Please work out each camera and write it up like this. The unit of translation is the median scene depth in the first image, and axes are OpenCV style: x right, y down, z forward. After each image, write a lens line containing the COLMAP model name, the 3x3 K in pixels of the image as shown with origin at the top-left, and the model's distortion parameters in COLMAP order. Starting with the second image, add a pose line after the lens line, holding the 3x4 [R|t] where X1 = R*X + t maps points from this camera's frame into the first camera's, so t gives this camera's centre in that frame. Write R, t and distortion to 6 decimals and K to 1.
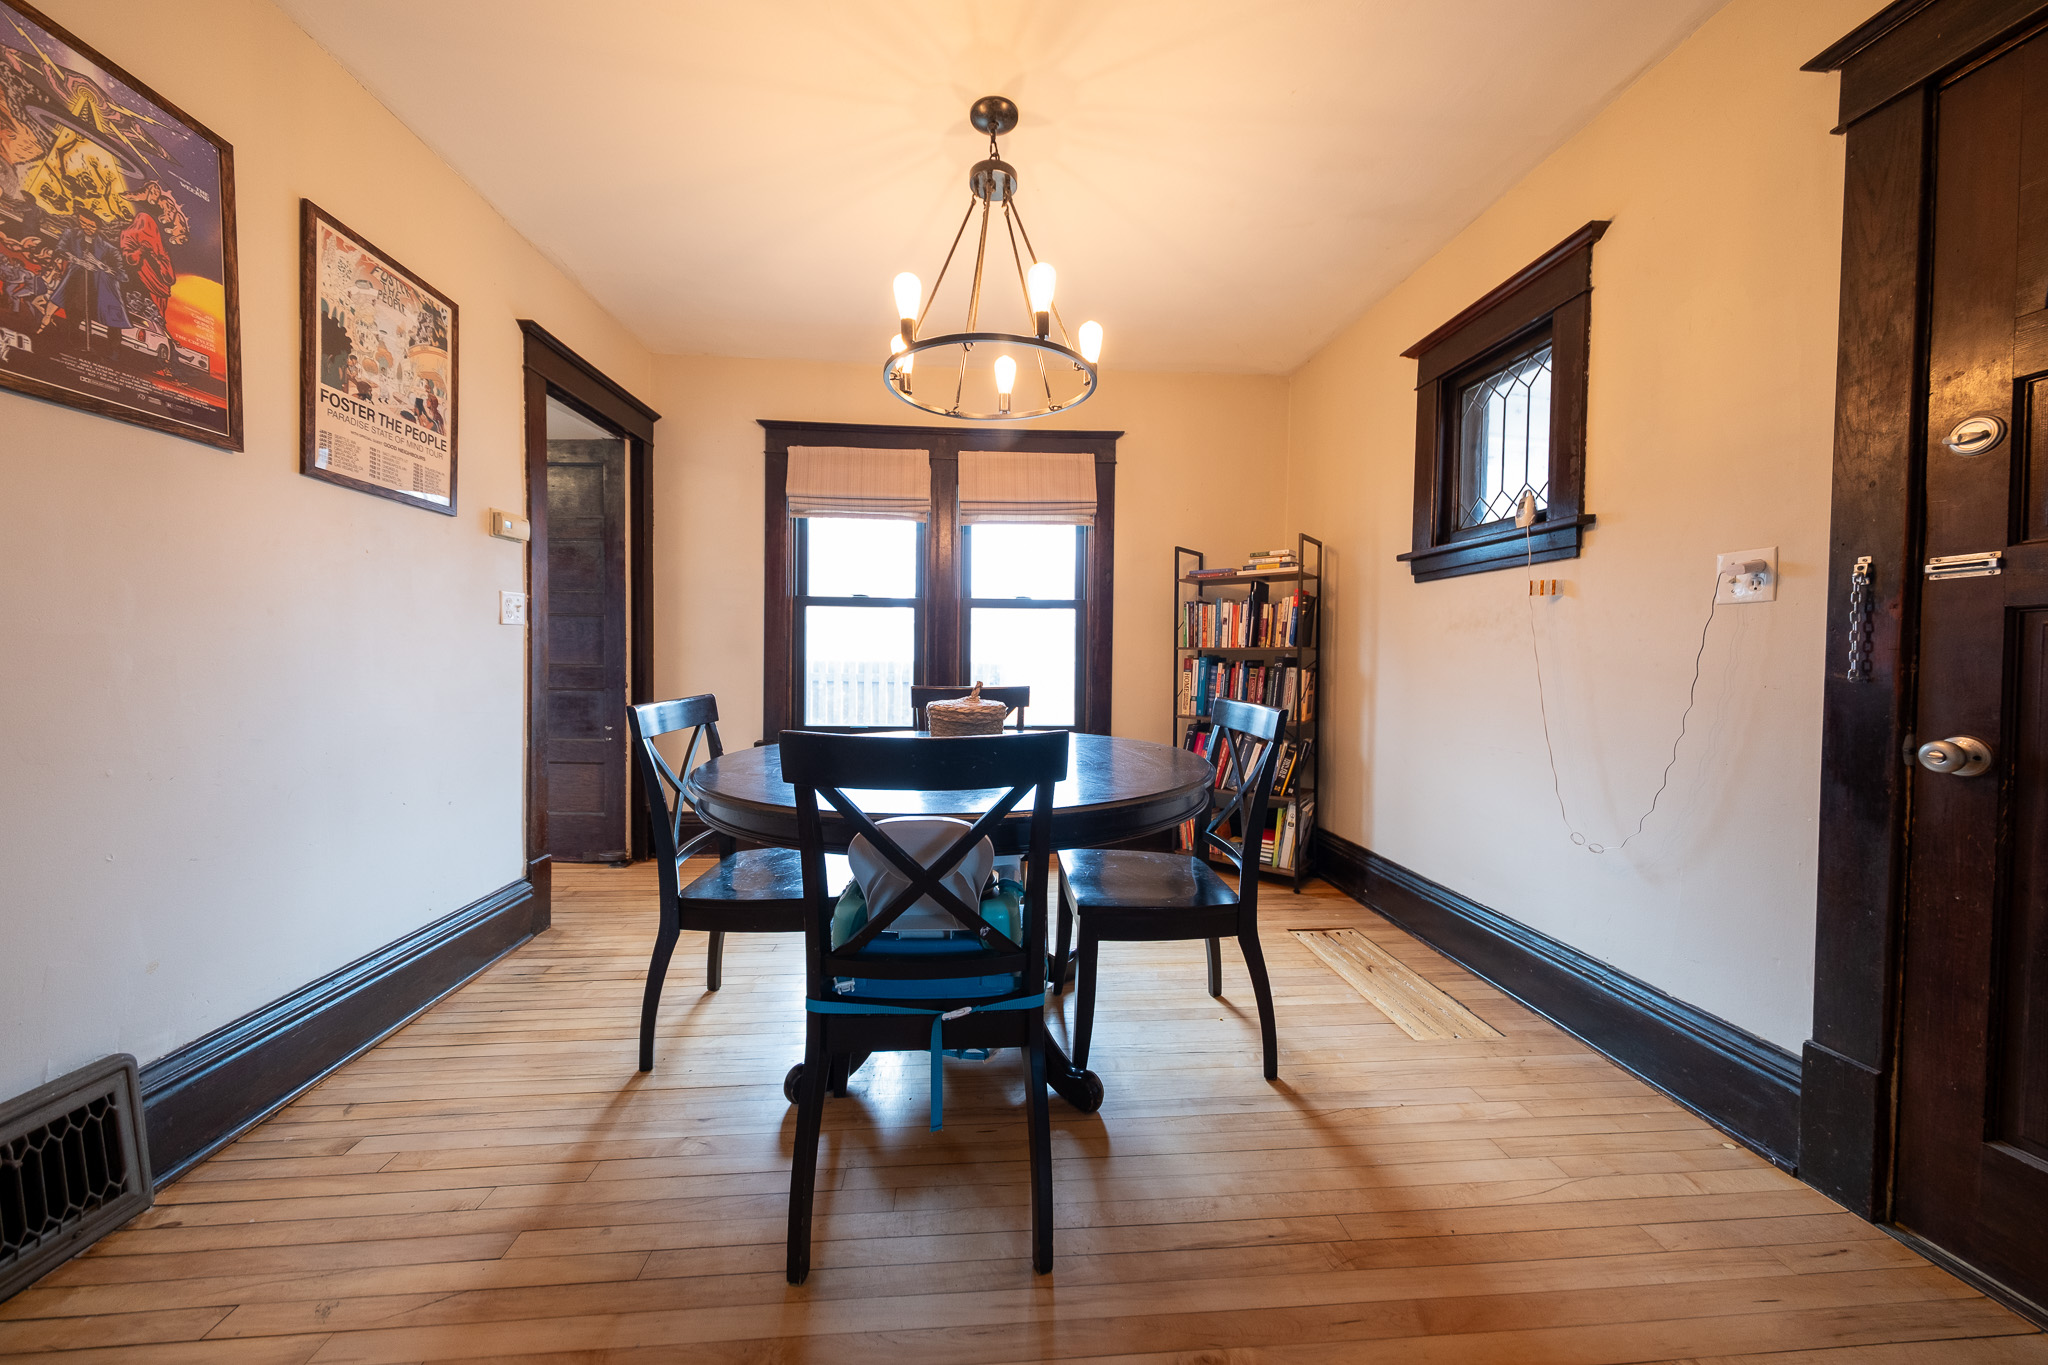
lens RADIAL K [[688.5, 0, 1016.5], [0, 688.5, 672.5], [0, 0, 1]] dist [0.017647, -0.000125]
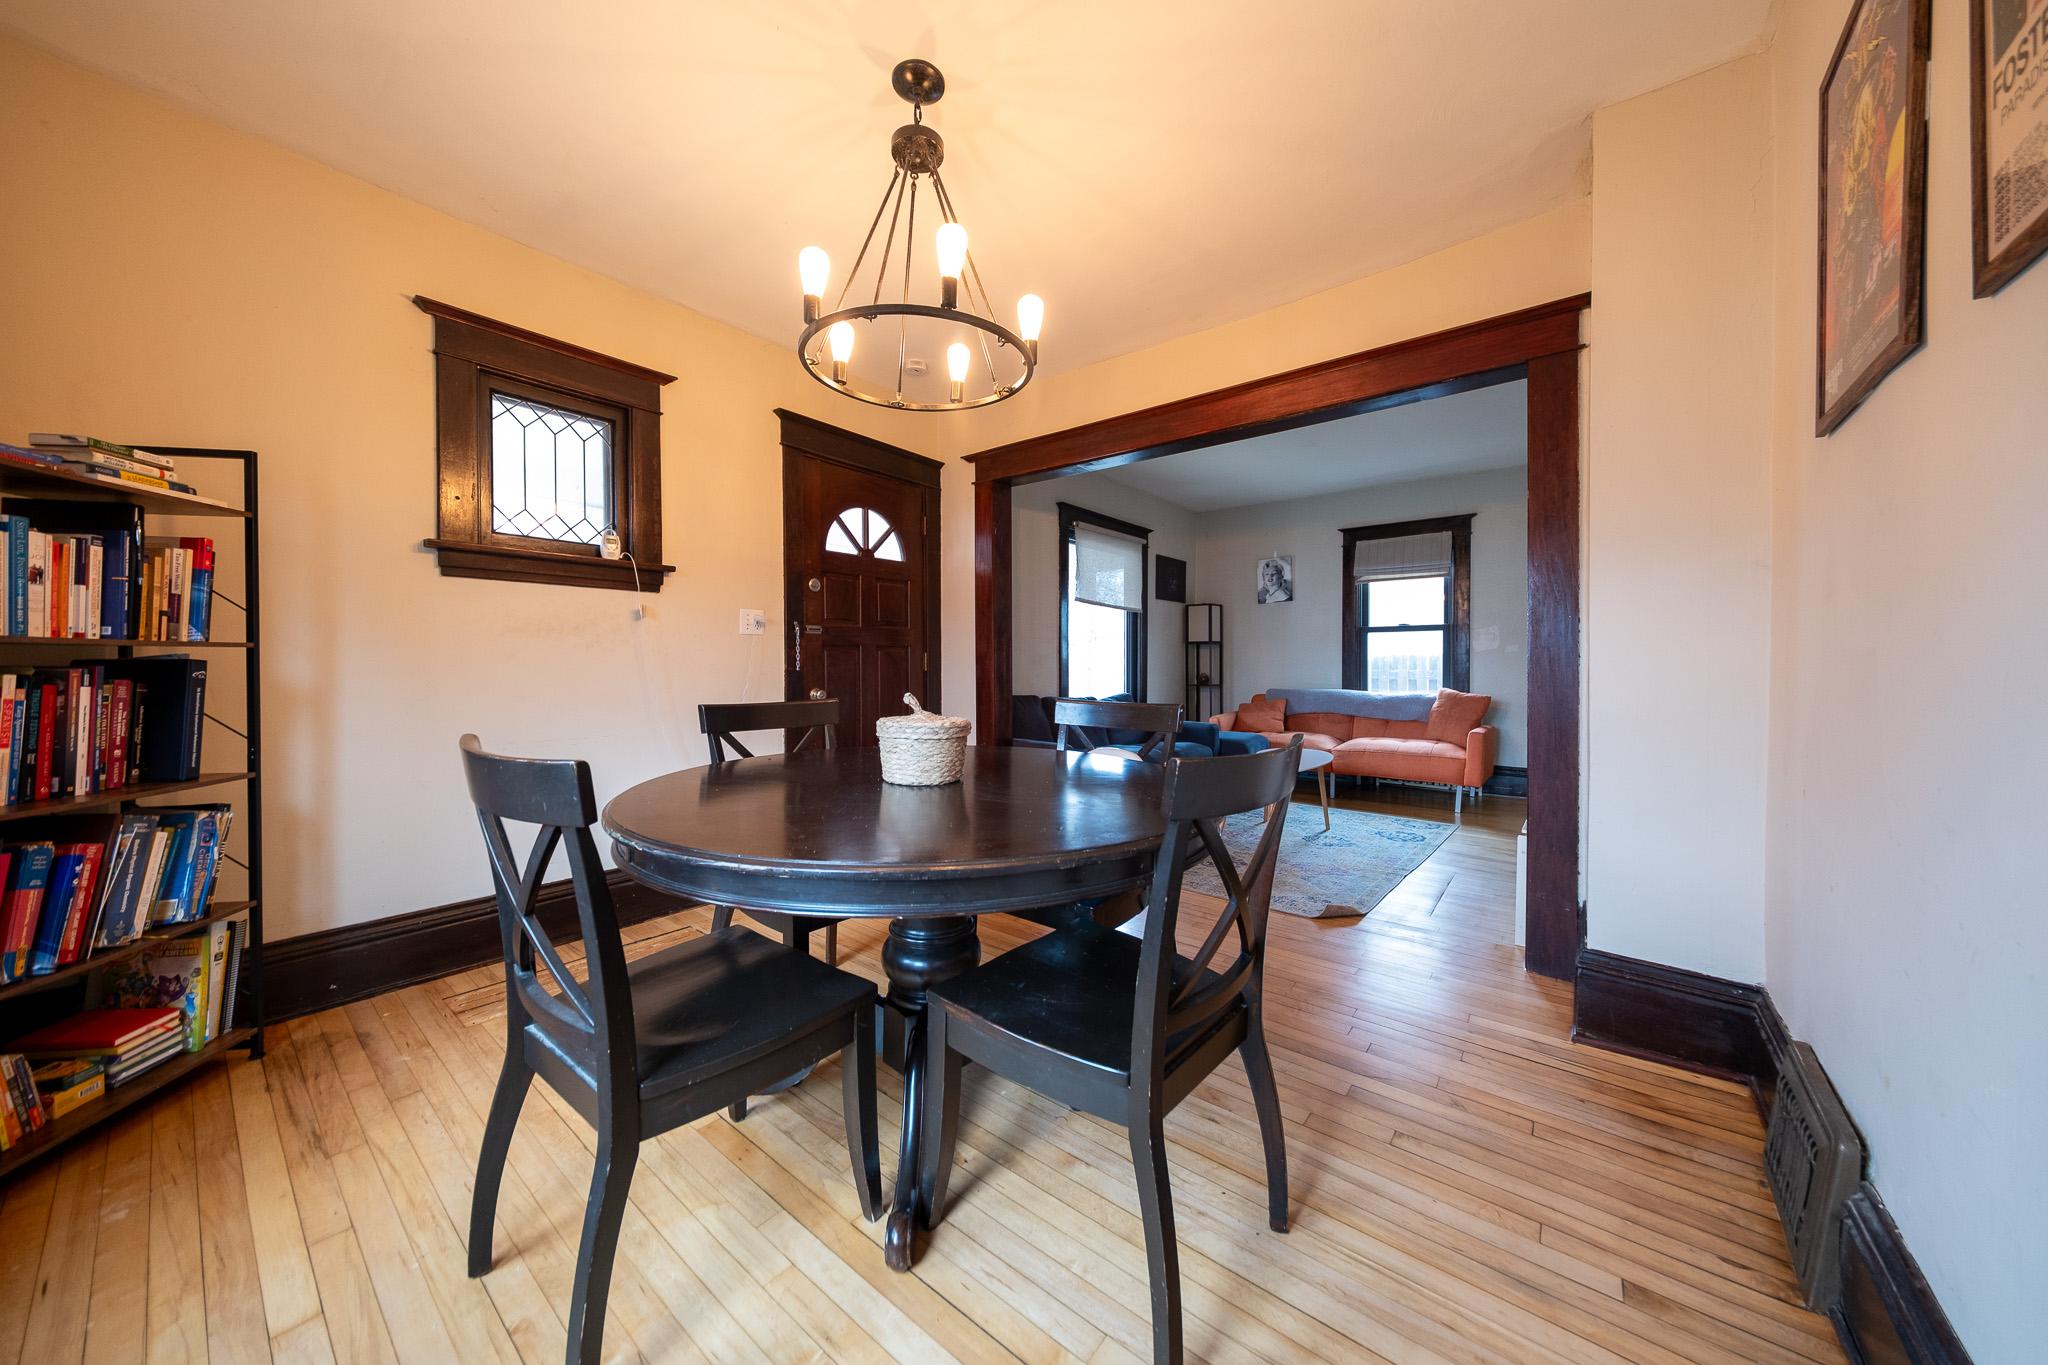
lens RADIAL K [[688.5, 0, 1016.5], [0, 688.5, 672.5], [0, 0, 1]] dist [0.017647, -0.000125]
pose [[-0.731735, -0.012994, 0.681465, -0.459194], [0.012894, 0.999375, 0.032901, -0.021708], [-0.681467, 0.032861, -0.731111, 0.952270]]
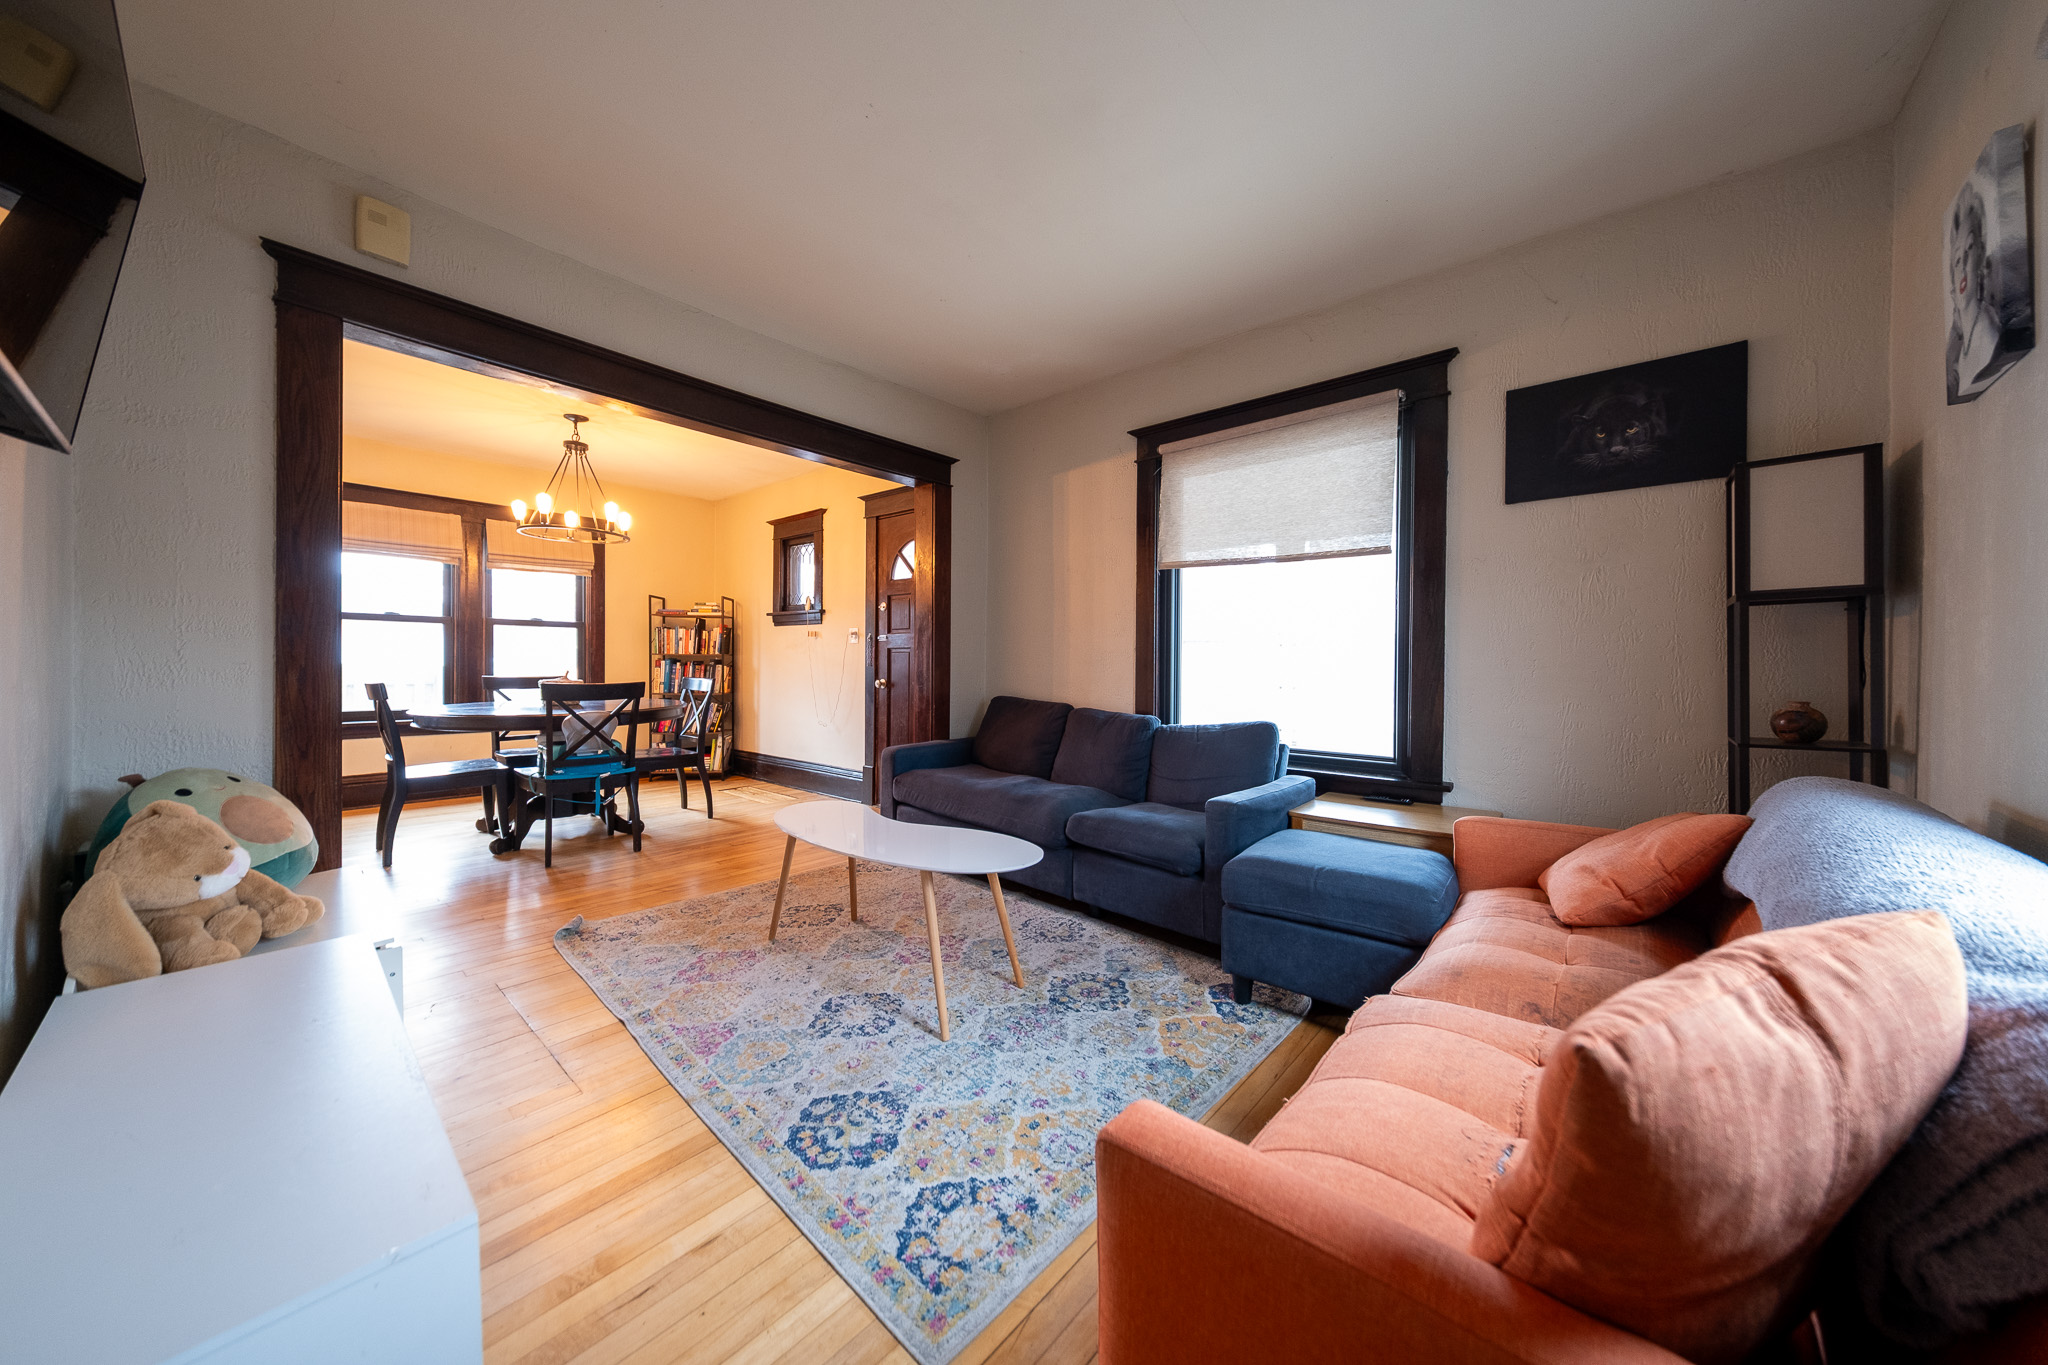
lens RADIAL K [[688.5, 0, 1016.5], [0, 688.5, 672.5], [0, 0, 1]] dist [0.017647, -0.000125]
pose [[0.710868, -0.011379, 0.703233, -0.361835], [0.012982, 0.999911, 0.003056, 0.018750], [-0.703205, 0.006957, 0.710953, -0.941213]]
